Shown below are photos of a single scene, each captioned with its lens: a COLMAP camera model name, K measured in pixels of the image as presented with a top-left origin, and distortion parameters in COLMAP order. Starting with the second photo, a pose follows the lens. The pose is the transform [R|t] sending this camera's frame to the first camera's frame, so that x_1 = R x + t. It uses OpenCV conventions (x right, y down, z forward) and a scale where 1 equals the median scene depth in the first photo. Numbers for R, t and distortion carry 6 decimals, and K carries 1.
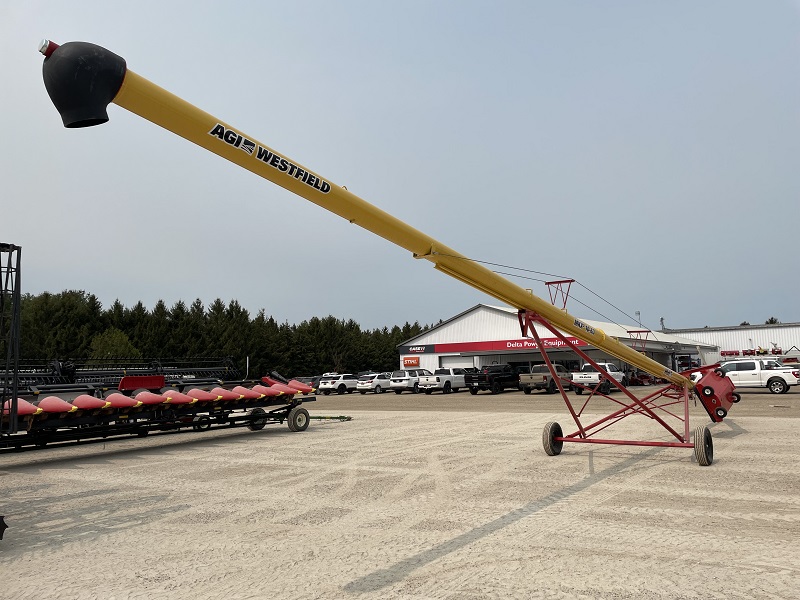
lens RADIAL K [[618.7, 0, 404.0], [0, 618.7, 301.6], [0, 0, 1]] dist [0.063366, -0.111499]
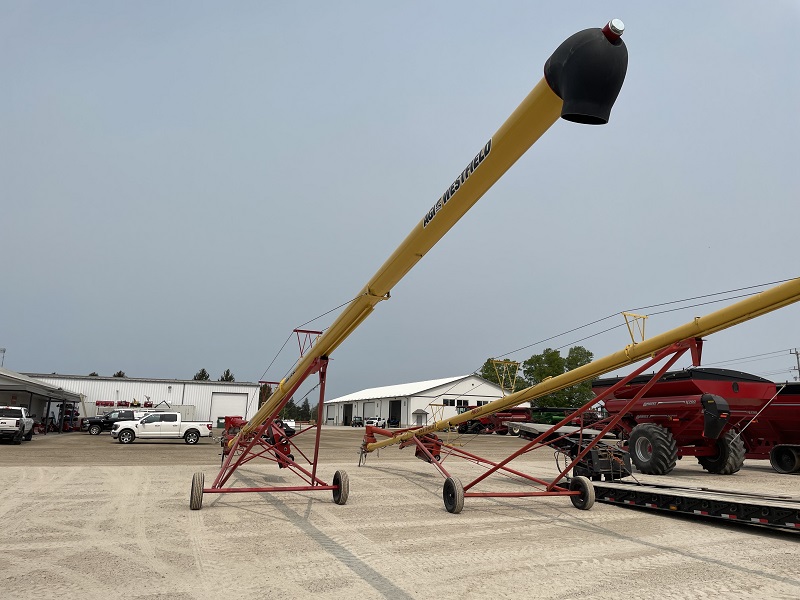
lens RADIAL K [[618.7, 0, 404.0], [0, 618.7, 301.6], [0, 0, 1]] dist [0.063366, -0.111499]
pose [[0.393169, 0.205658, 0.896171, -0.289302], [-0.134353, 0.977053, -0.165275, 0.030939], [-0.909598, -0.055423, 0.411777, 0.203288]]
